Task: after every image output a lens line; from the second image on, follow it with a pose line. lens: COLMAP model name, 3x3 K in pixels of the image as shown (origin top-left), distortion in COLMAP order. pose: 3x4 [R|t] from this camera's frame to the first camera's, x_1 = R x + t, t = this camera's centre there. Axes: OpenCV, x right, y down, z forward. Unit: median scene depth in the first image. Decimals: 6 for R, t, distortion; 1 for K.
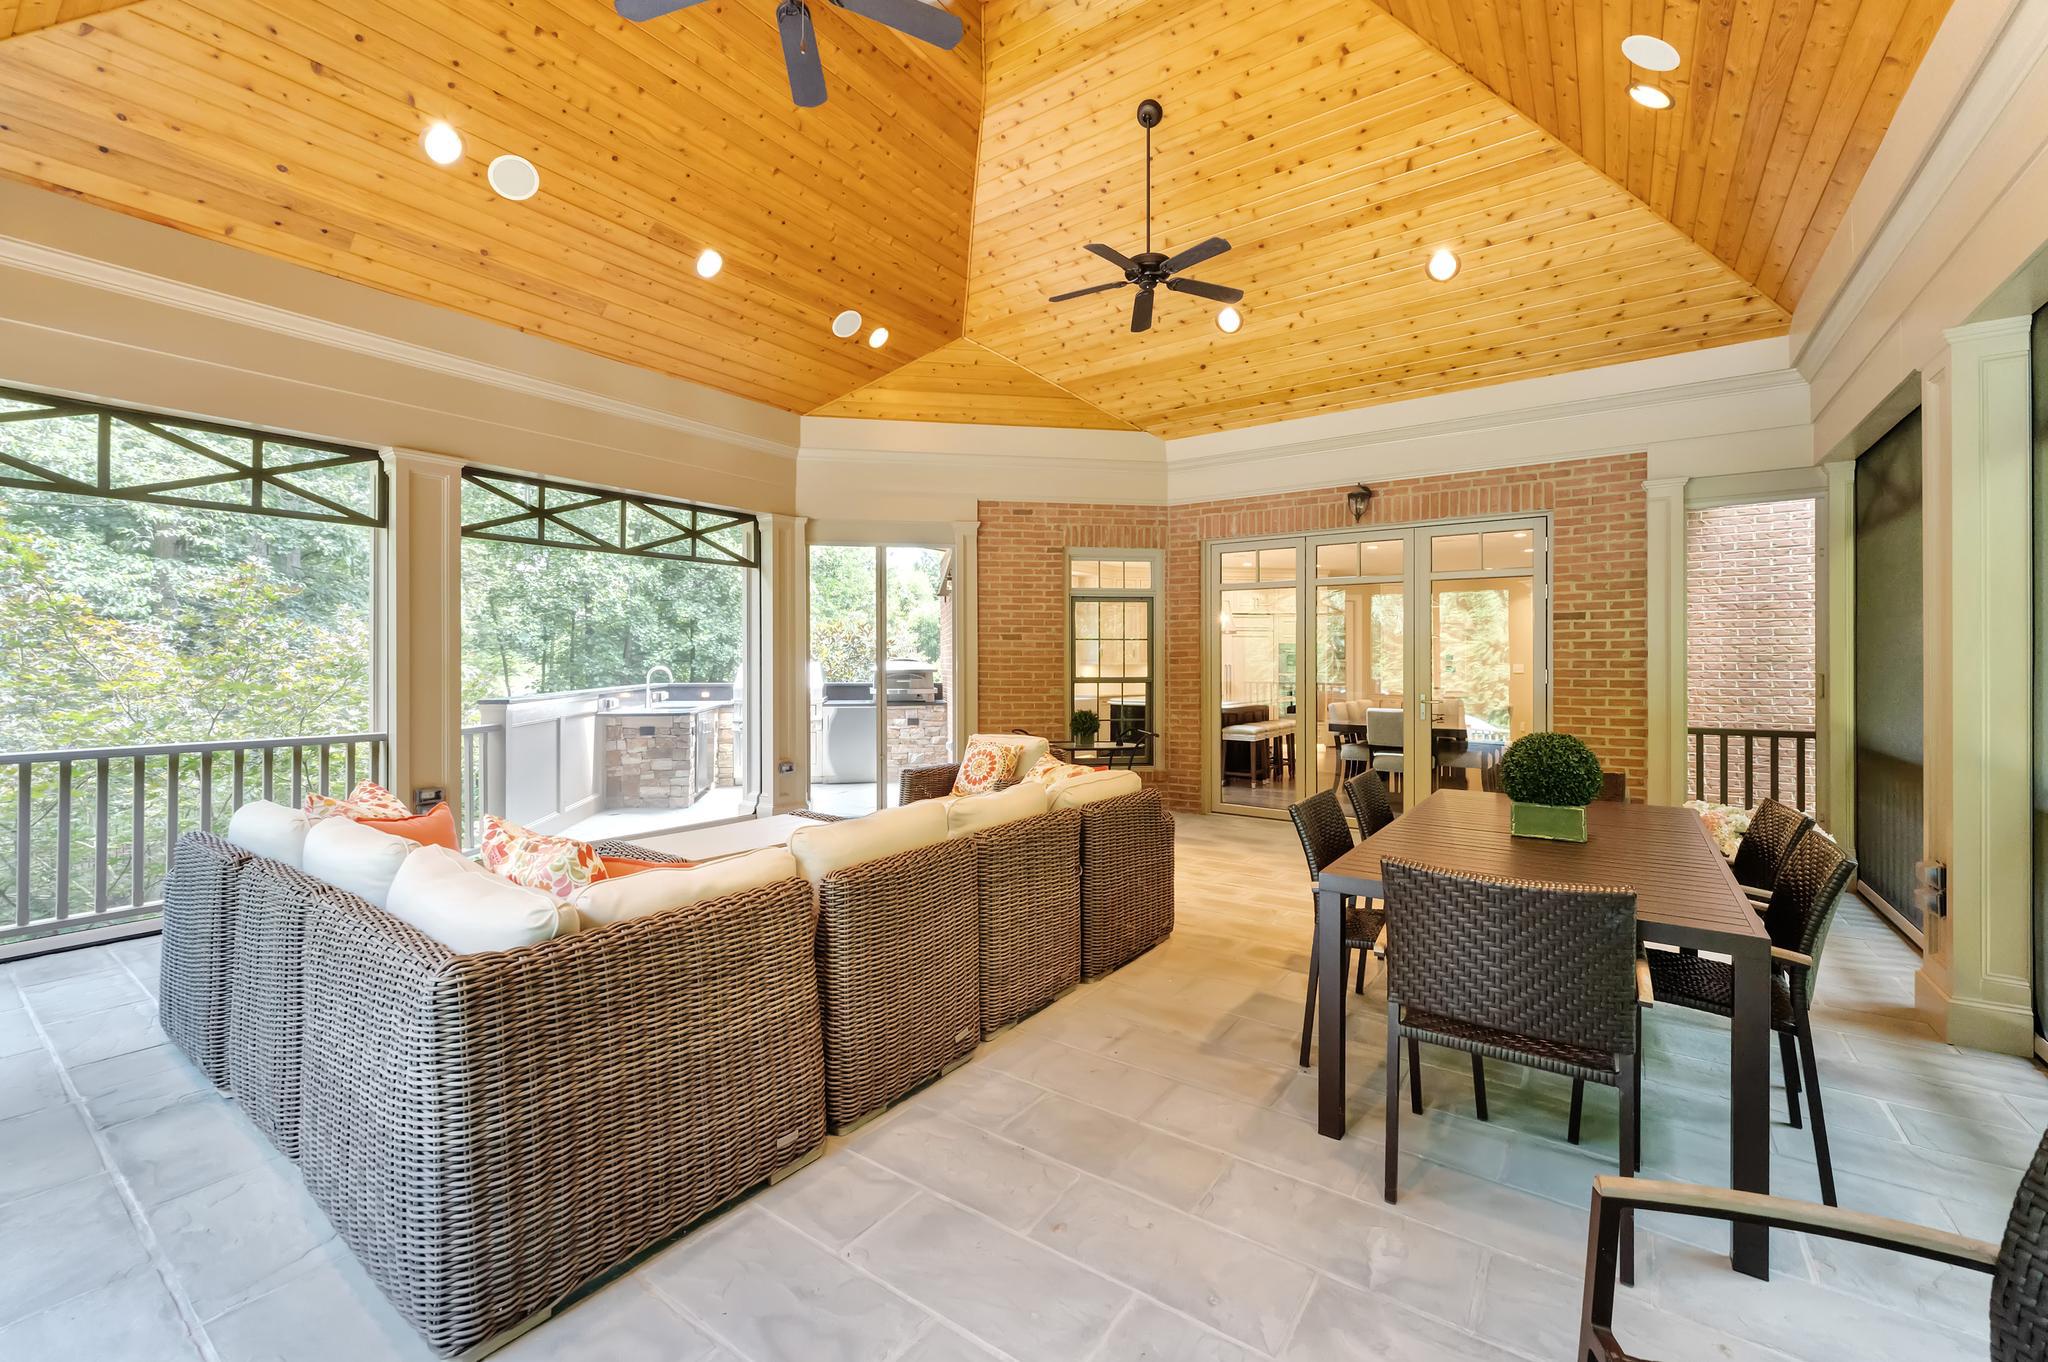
lens RADIAL K [[835.7, 0, 1019.1], [0, 835.7, 659.3], [0, 0, 1]] dist [-0.035993, 0.000062]
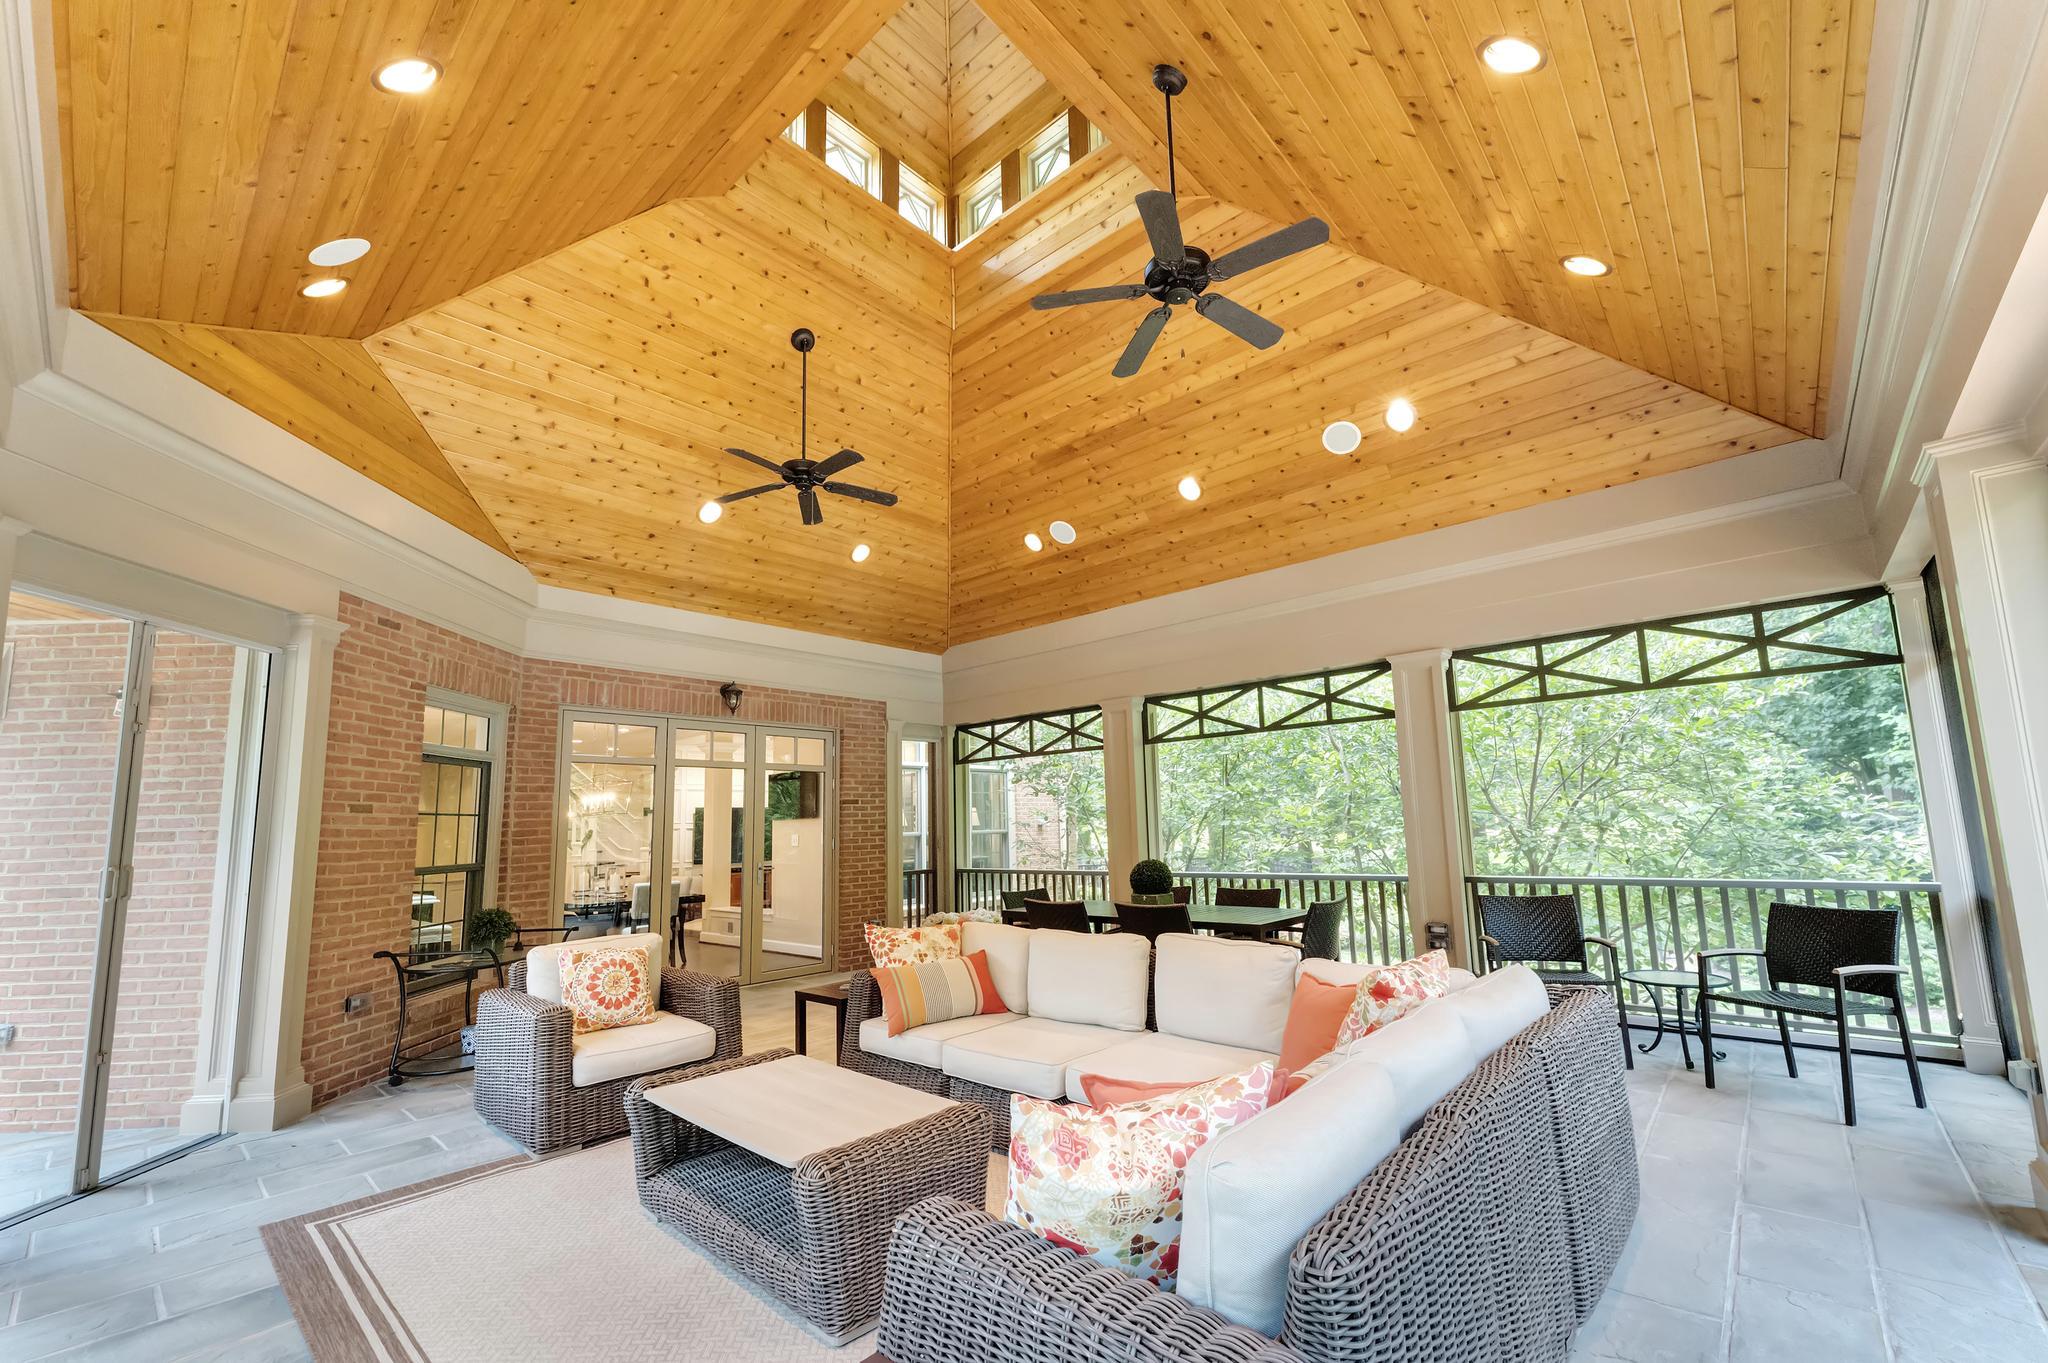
lens RADIAL K [[807.2, 0, 1017.2], [0, 807.2, 727.2], [0, 0, 1]] dist [-0.000171, 0.000003]
pose [[0.106647, 0.119056, 0.987143, -0.579607], [0.021107, 0.992311, -0.121960, -0.002461], [-0.994073, 0.033842, 0.103314, 0.429796]]
